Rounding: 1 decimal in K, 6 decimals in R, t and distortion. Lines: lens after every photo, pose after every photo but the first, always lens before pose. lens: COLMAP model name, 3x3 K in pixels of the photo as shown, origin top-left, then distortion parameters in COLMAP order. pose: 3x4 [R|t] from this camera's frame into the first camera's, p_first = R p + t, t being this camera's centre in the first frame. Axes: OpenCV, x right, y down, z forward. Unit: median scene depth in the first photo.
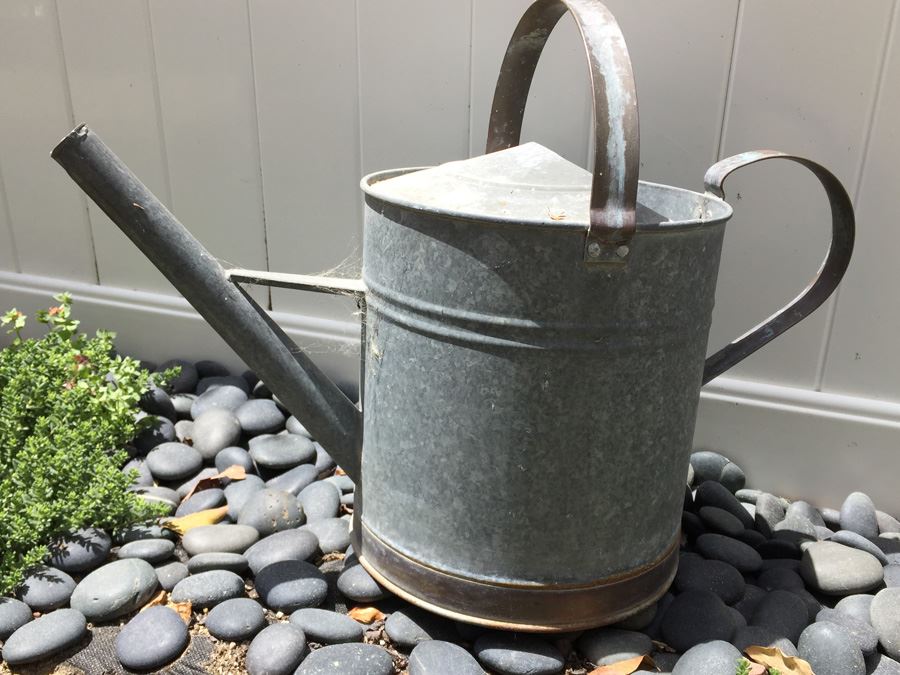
lens RADIAL K [[960.6, 0, 452.7], [0, 960.6, 351.9], [0, 0, 1]] dist [0.091234, -0.061417]
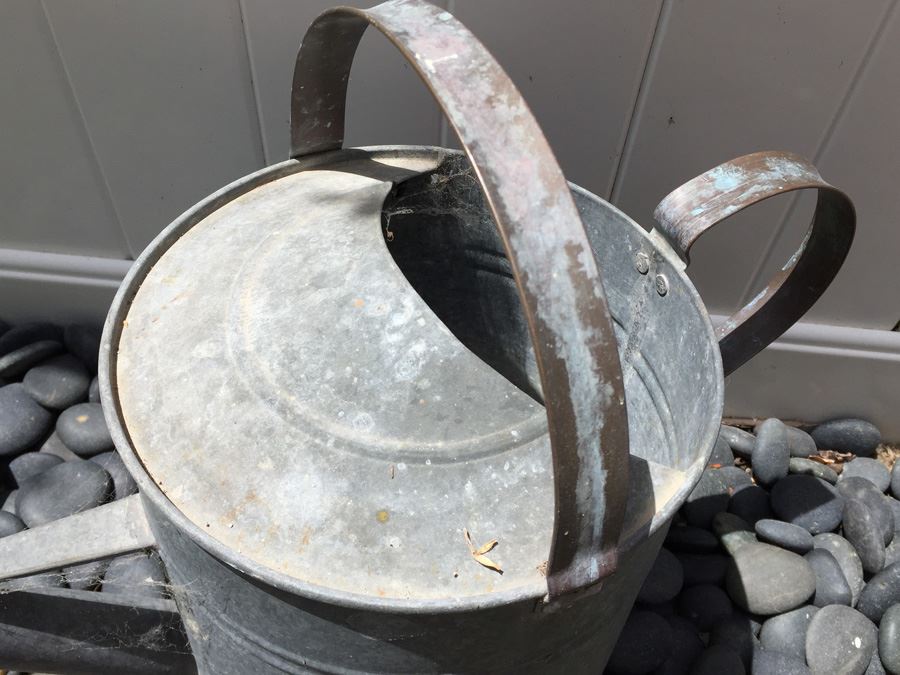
lens RADIAL K [[940.3, 0, 449.9], [0, 940.3, 363.3], [0, 0, 1]] dist [0.028965, -0.036095]
pose [[0.971841, -0.174780, 0.158040, 0.014825], [0.068499, 0.851278, 0.520224, -0.423649], [-0.225460, -0.494750, 0.839279, 0.463062]]
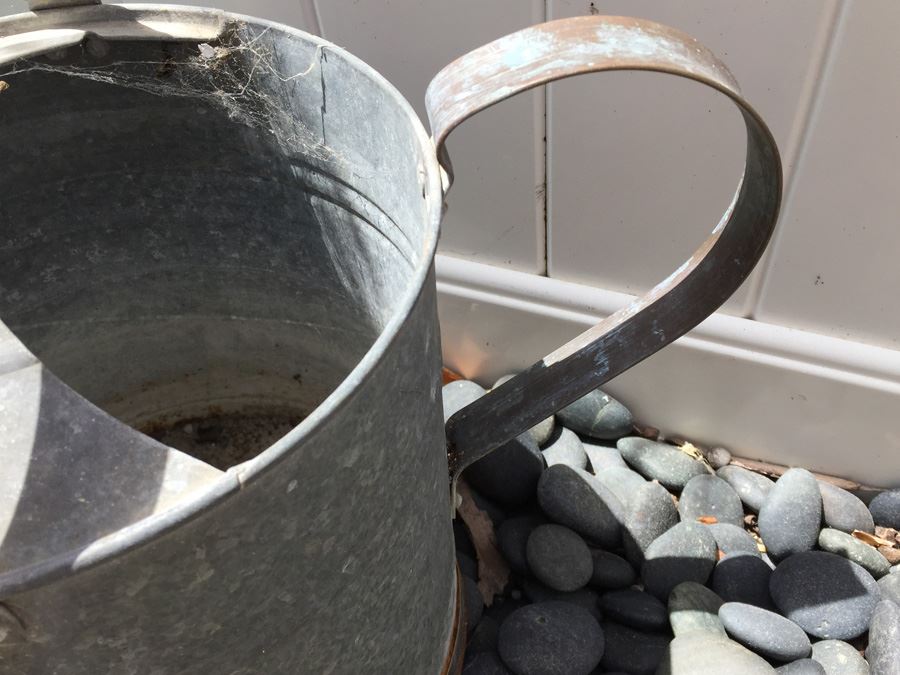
lens RADIAL K [[932.3, 0, 470.8], [0, 932.3, 360.6], [0, 0, 1]] dist [0.107717, -0.212541]
pose [[0.994908, -0.036293, -0.094027, 0.308801], [0.077822, 0.869450, 0.487853, -0.278955], [0.064046, -0.492686, 0.867847, 0.589485]]
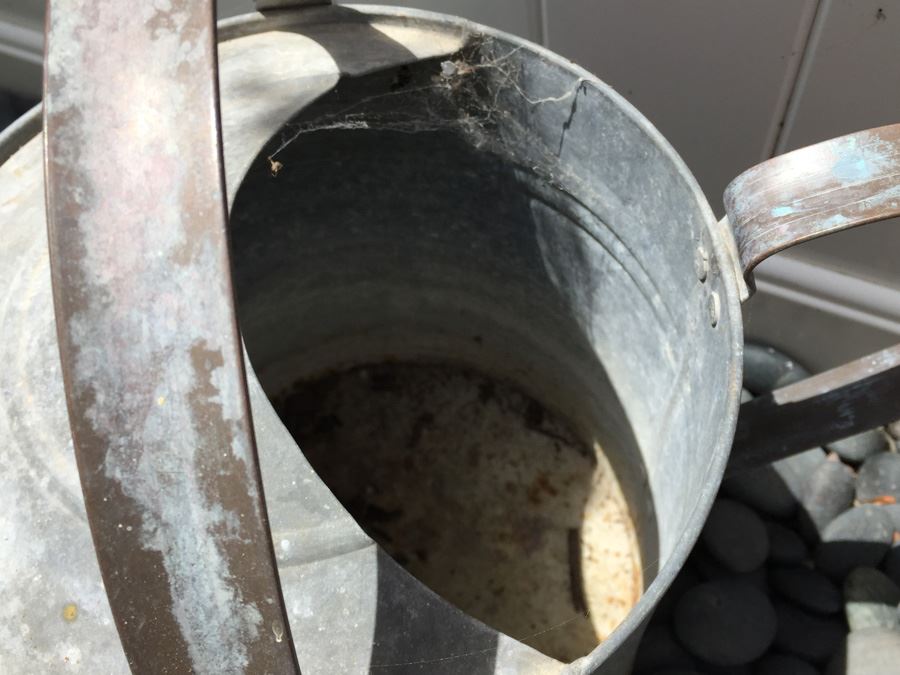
lens RADIAL K [[940.3, 0, 449.9], [0, 940.3, 363.3], [0, 0, 1]] dist [0.028965, -0.036095]
pose [[0.982381, 0.041795, -0.182157, 0.220540], [0.091336, 0.742979, 0.663054, -0.384414], [0.163051, -0.668009, 0.726071, 0.663932]]
